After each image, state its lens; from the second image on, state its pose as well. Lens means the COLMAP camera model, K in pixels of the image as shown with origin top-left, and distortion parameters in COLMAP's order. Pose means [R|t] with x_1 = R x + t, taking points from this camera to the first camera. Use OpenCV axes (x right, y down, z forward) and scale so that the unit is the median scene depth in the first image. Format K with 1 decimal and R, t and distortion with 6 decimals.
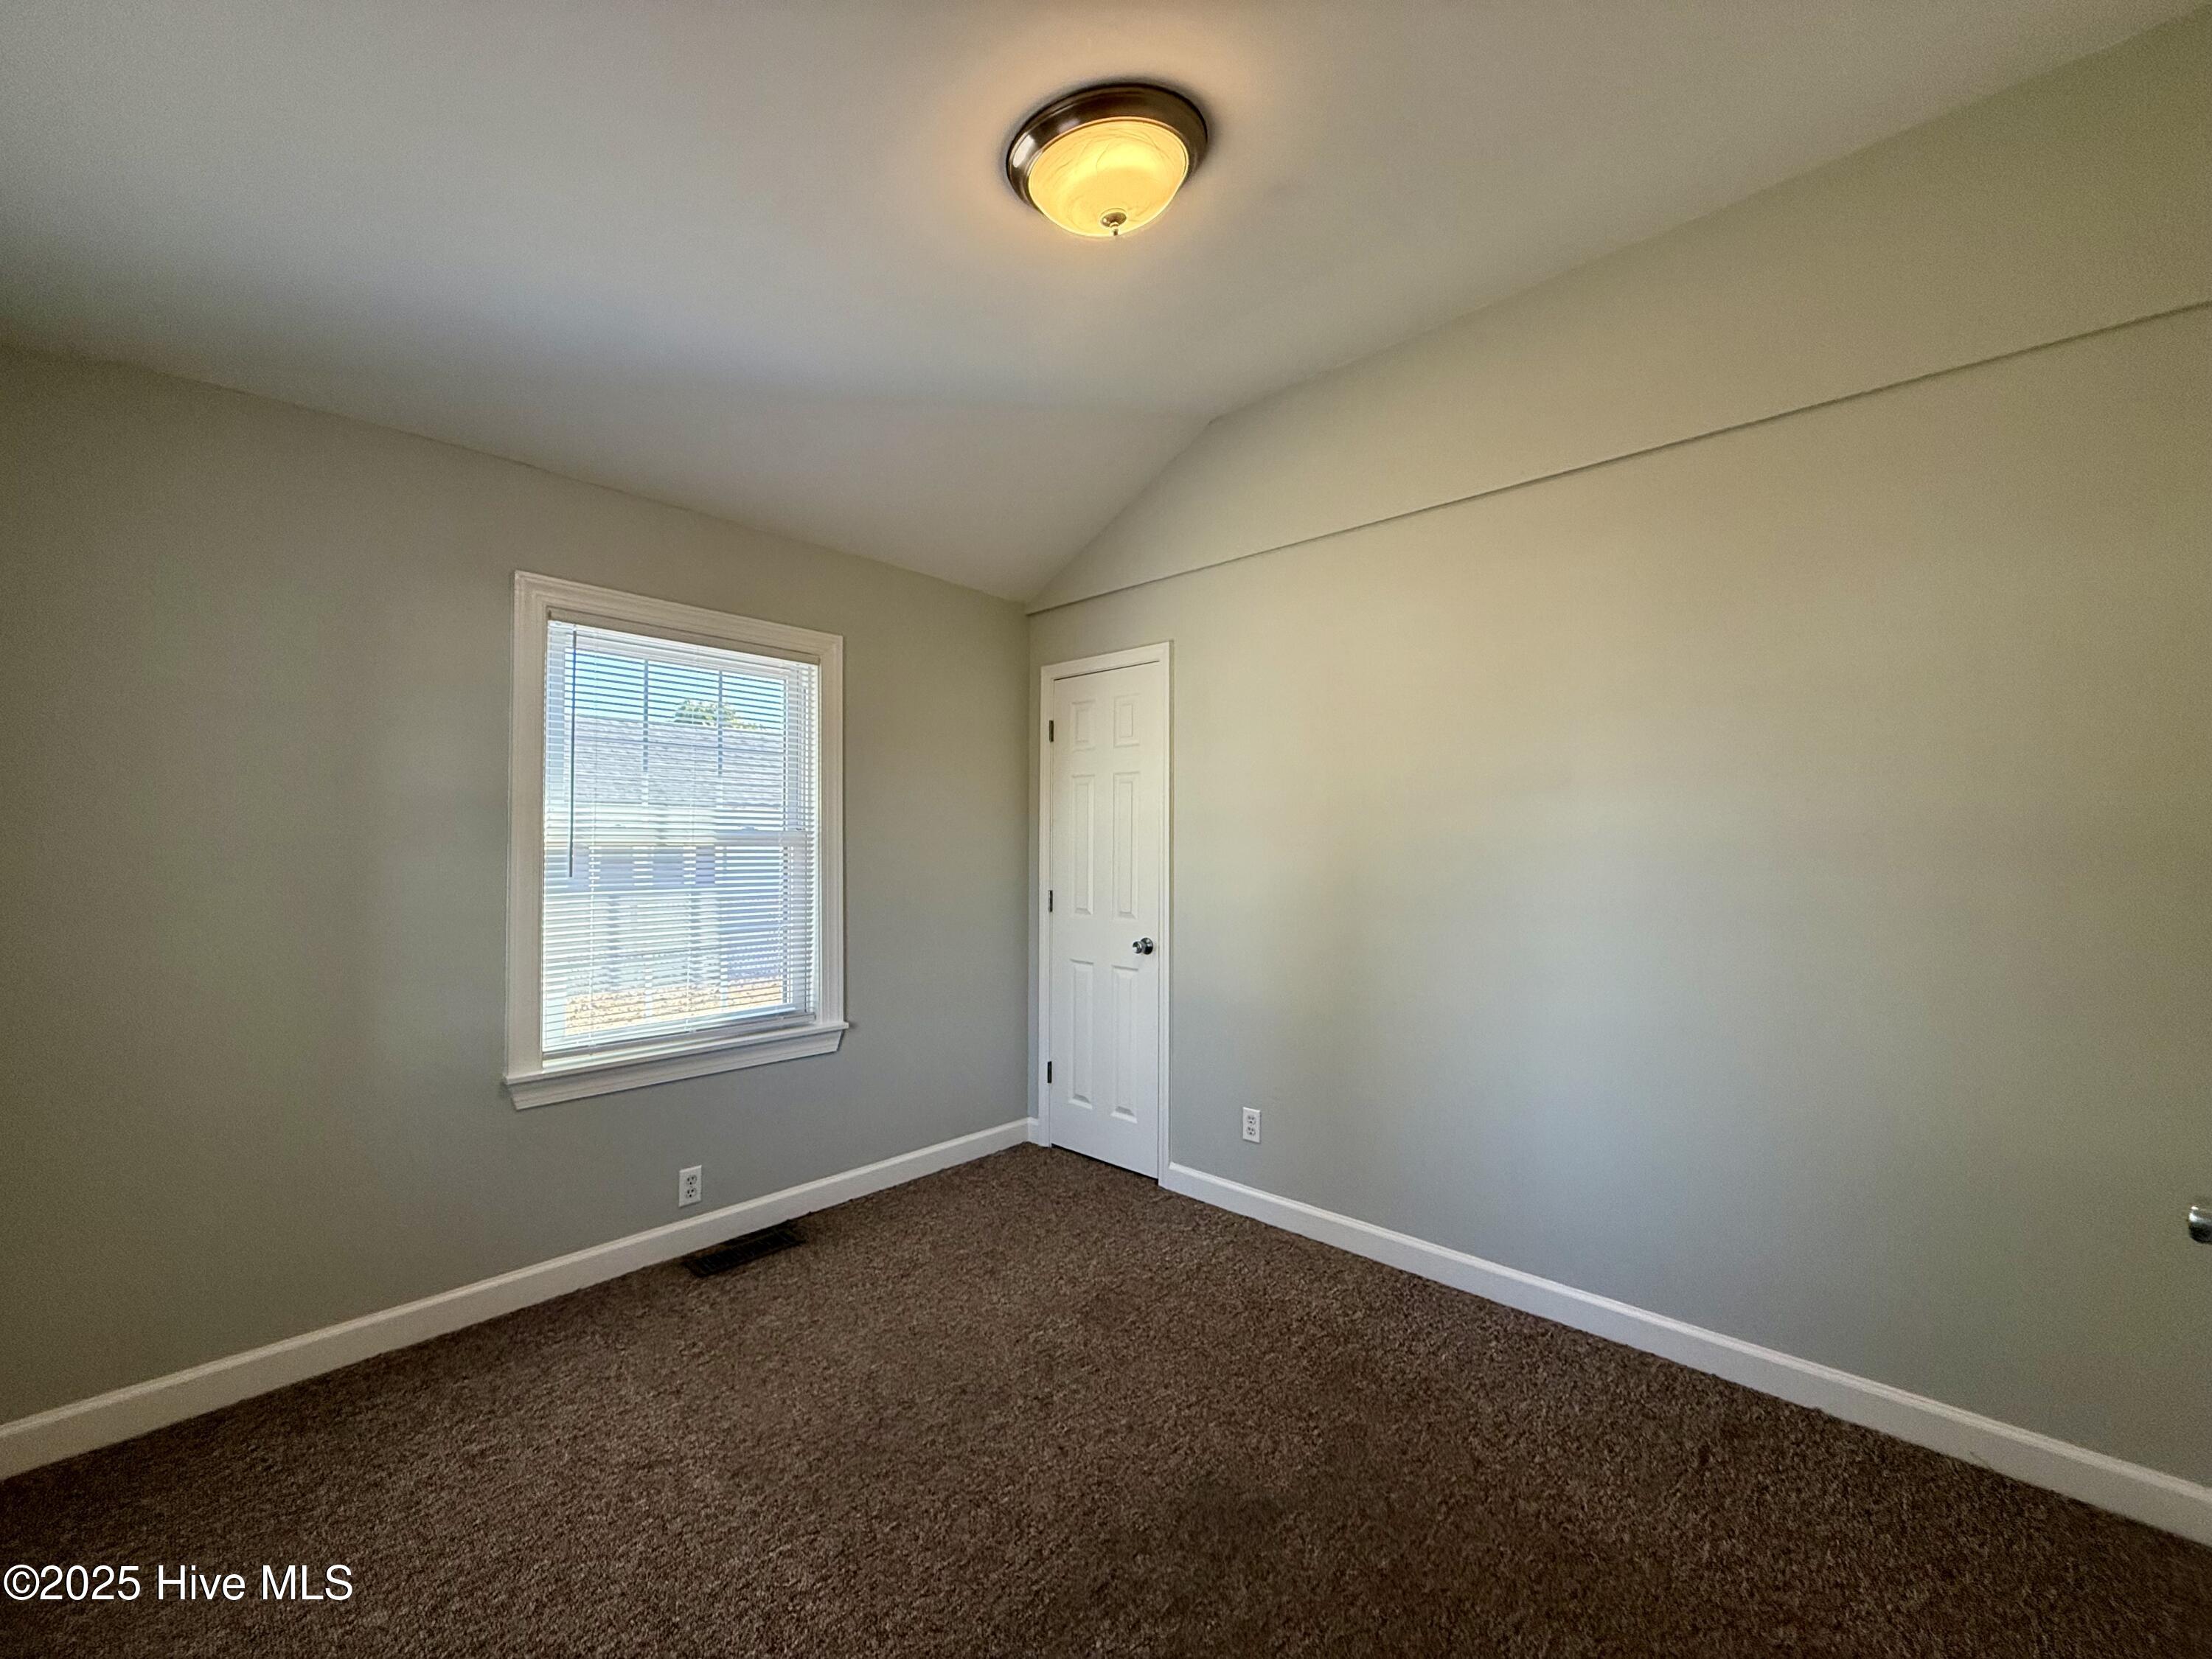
lens RADIAL K [[876.2, 0, 1102.4], [0, 876.2, 835.6], [0, 0, 1]] dist [-0.003499, 0.000063]
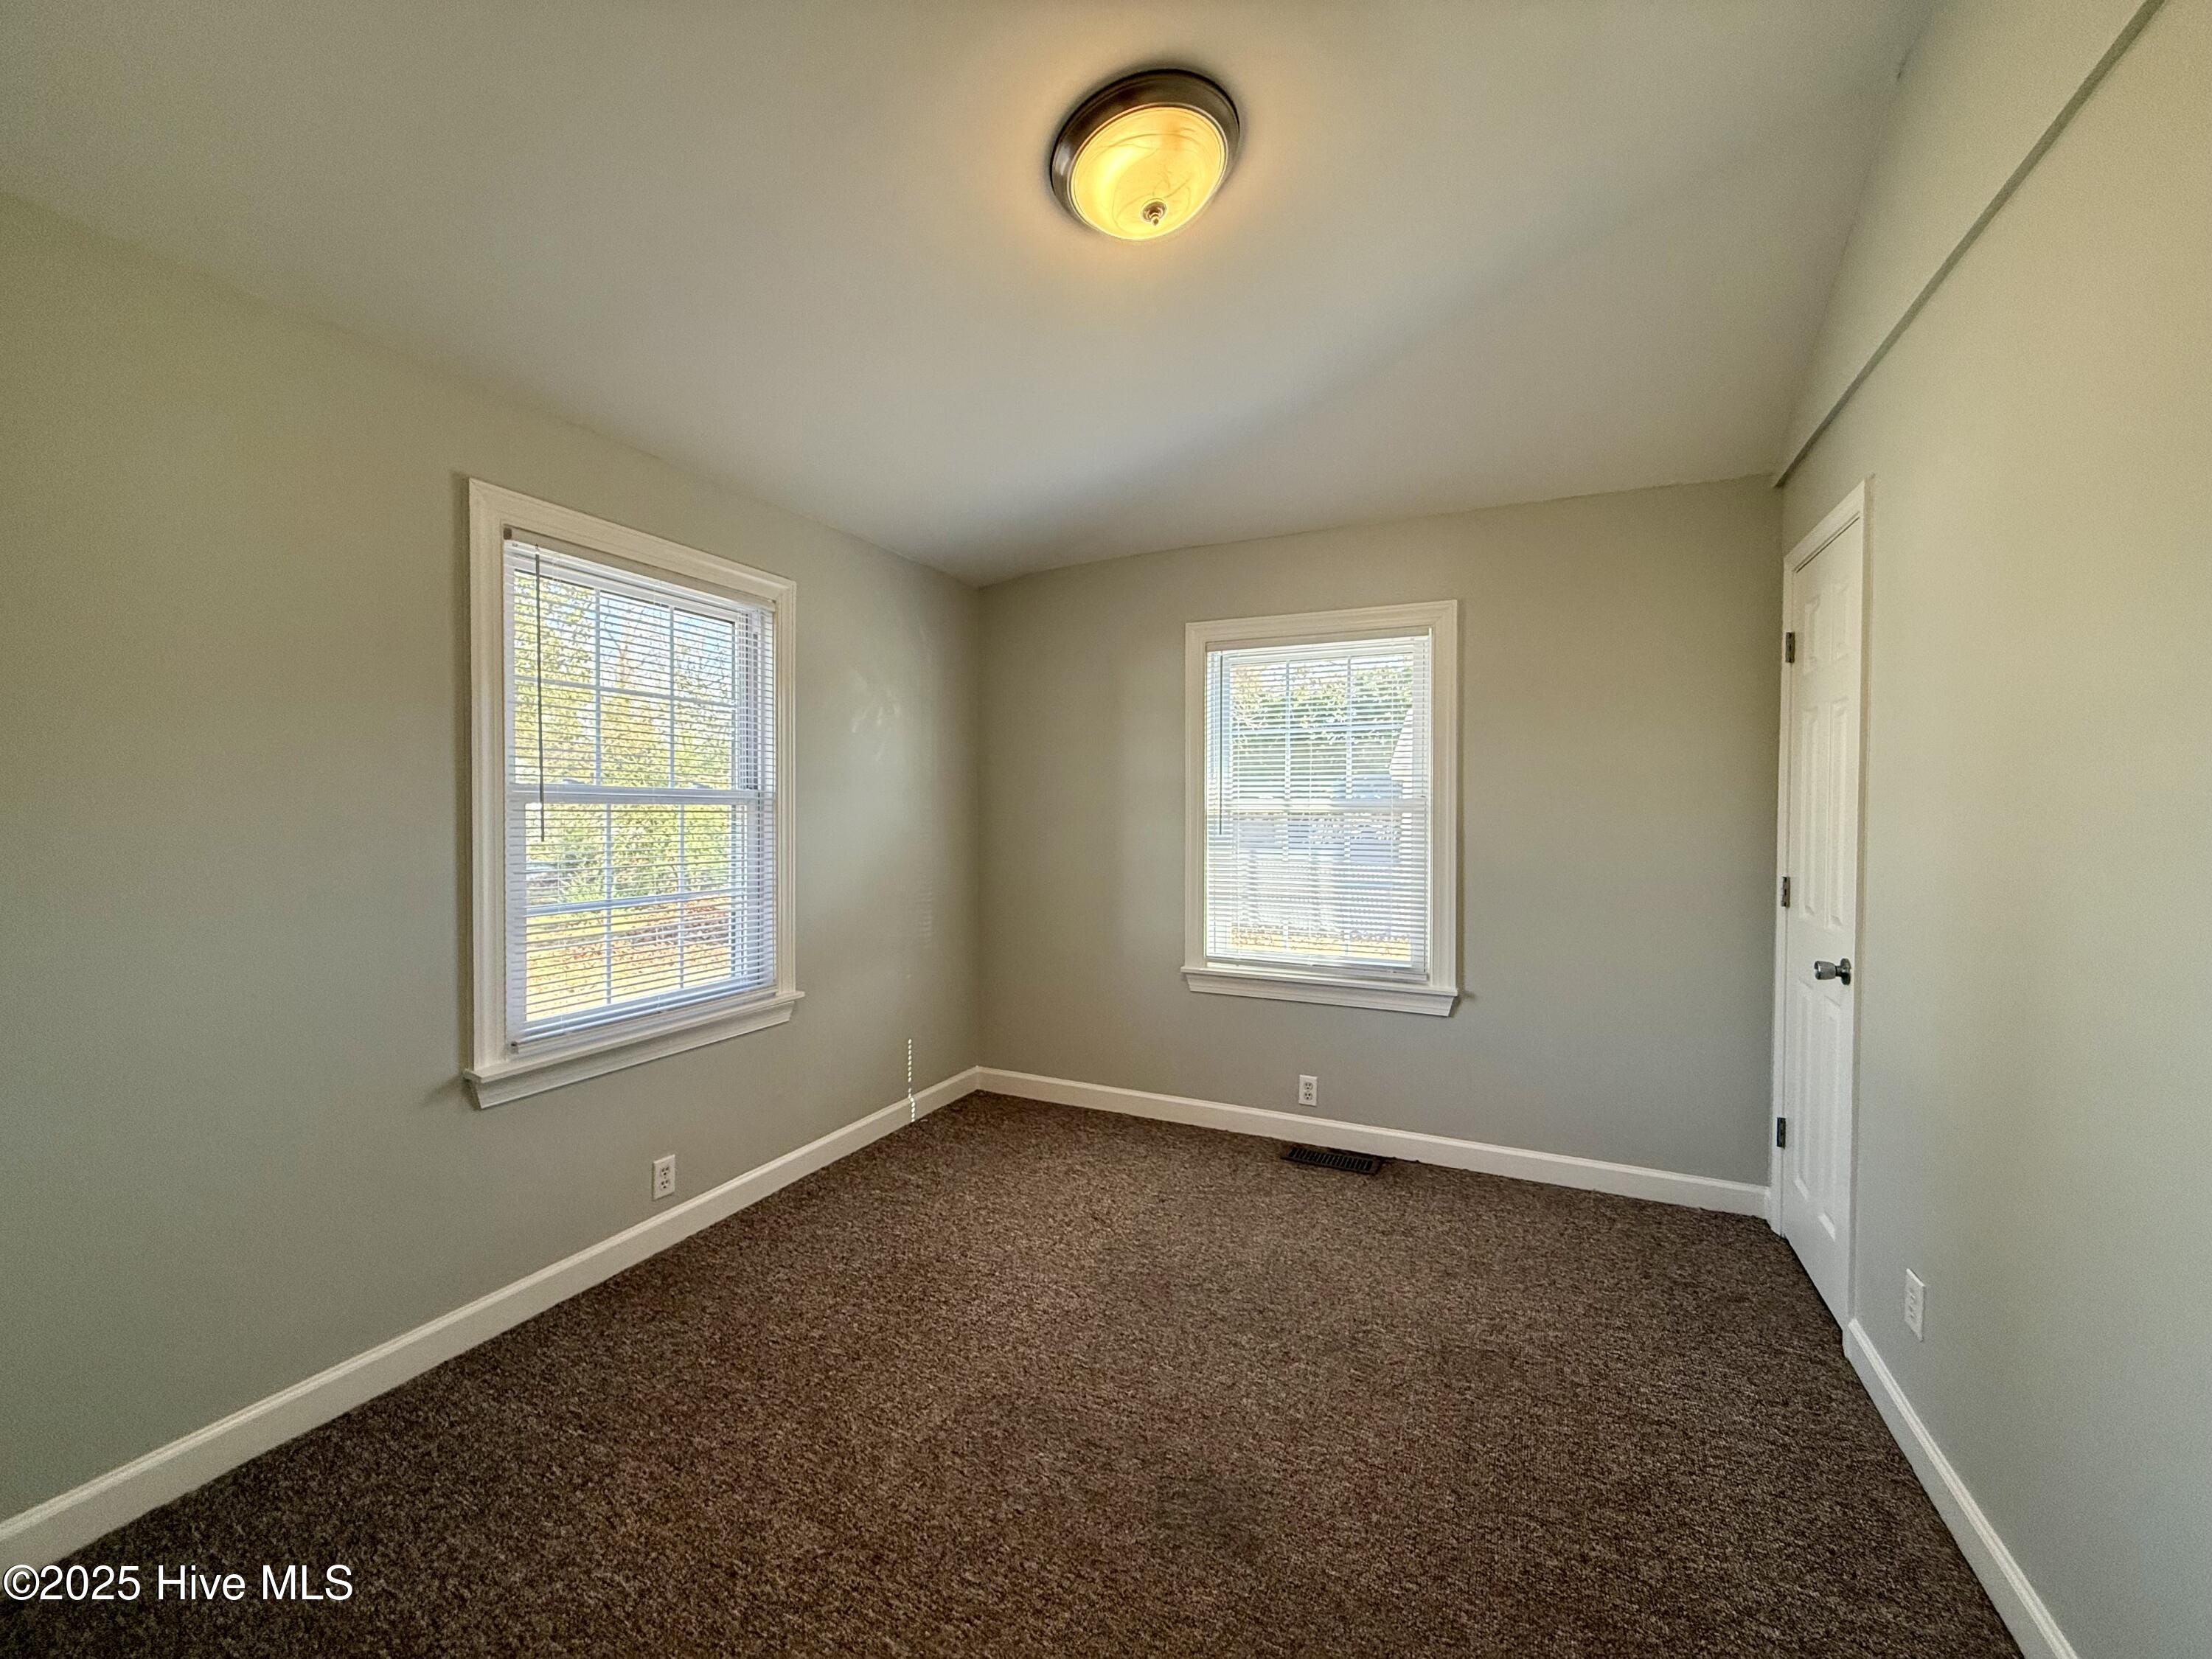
lens RADIAL K [[876.2, 0, 1103.7], [0, 876.2, 832.3], [0, 0, 1]] dist [-0.003499, 0.000063]
pose [[0.300478, 0.023327, -0.953503, 0.636711], [0.011774, 0.999534, 0.028164, 0.001928], [0.953716, -0.019689, 0.300064, 0.387701]]
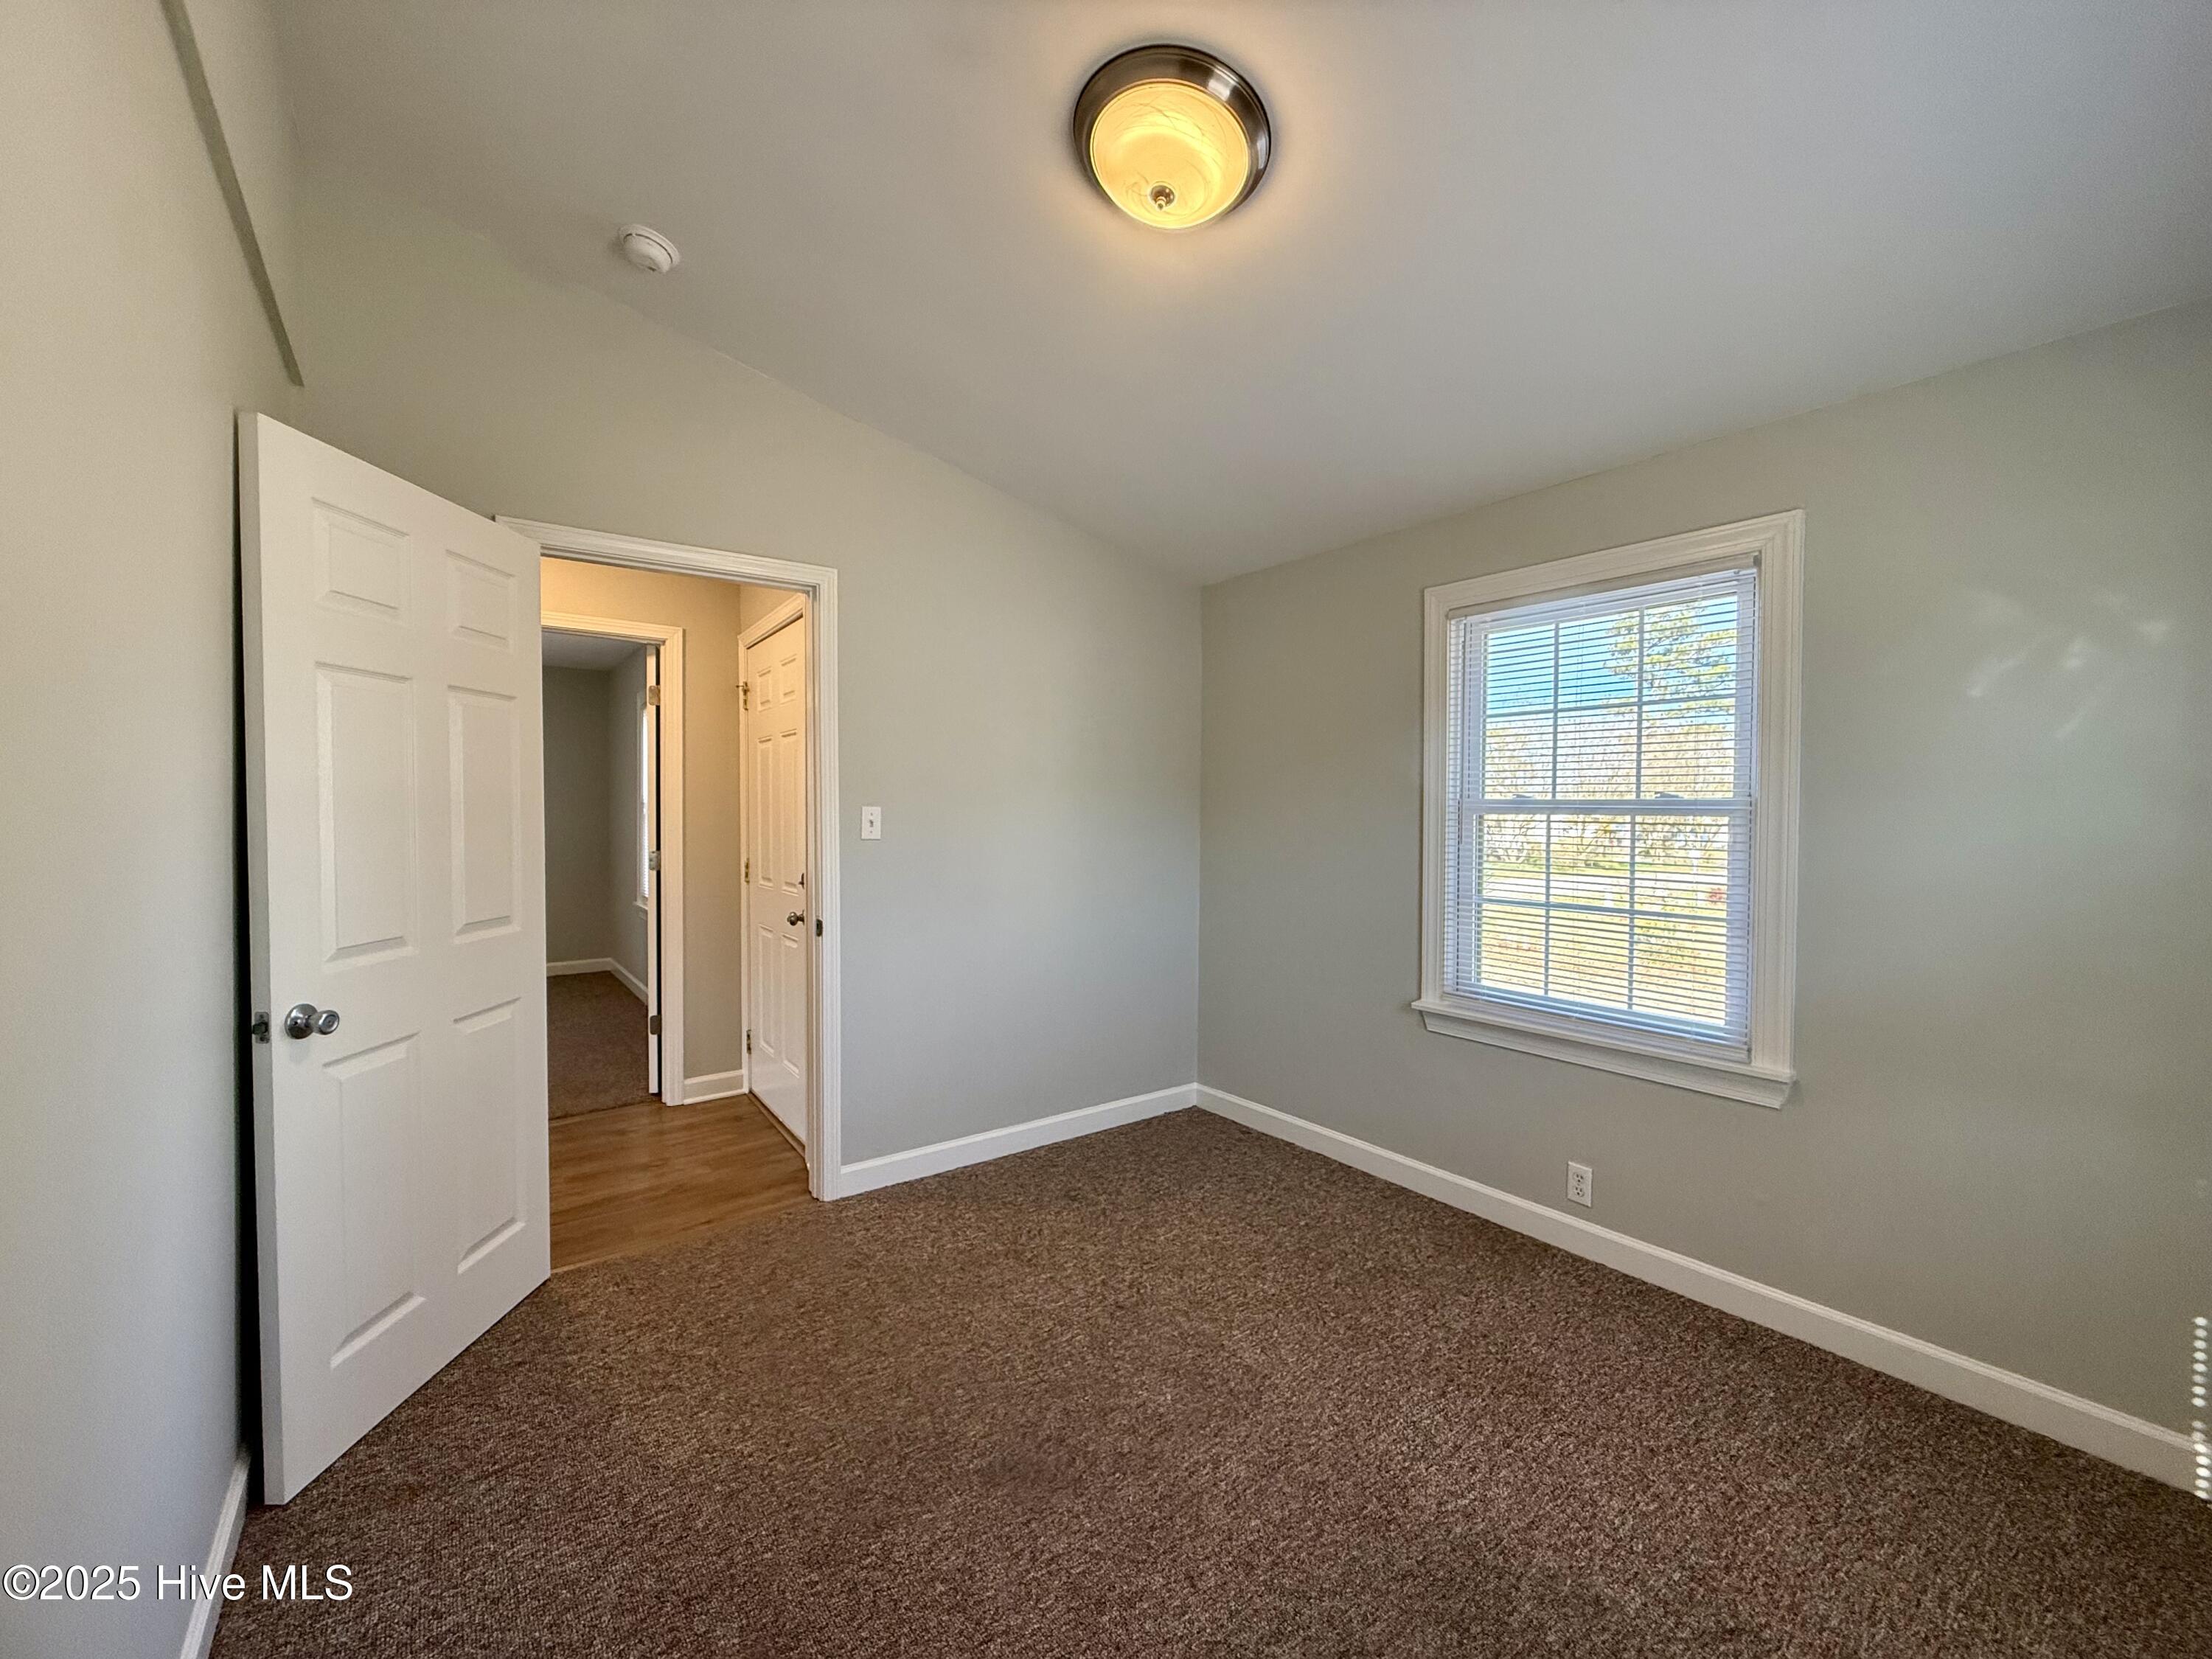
lens RADIAL K [[876.2, 0, 1103.6], [0, 876.2, 826.0], [0, 0, 1]] dist [-0.003499, 0.000063]
pose [[-0.986395, -0.015032, 0.163706, -0.061063], [-0.014961, 0.999887, 0.001671, 0.011001], [-0.163713, -0.000801, -0.986508, 1.271554]]
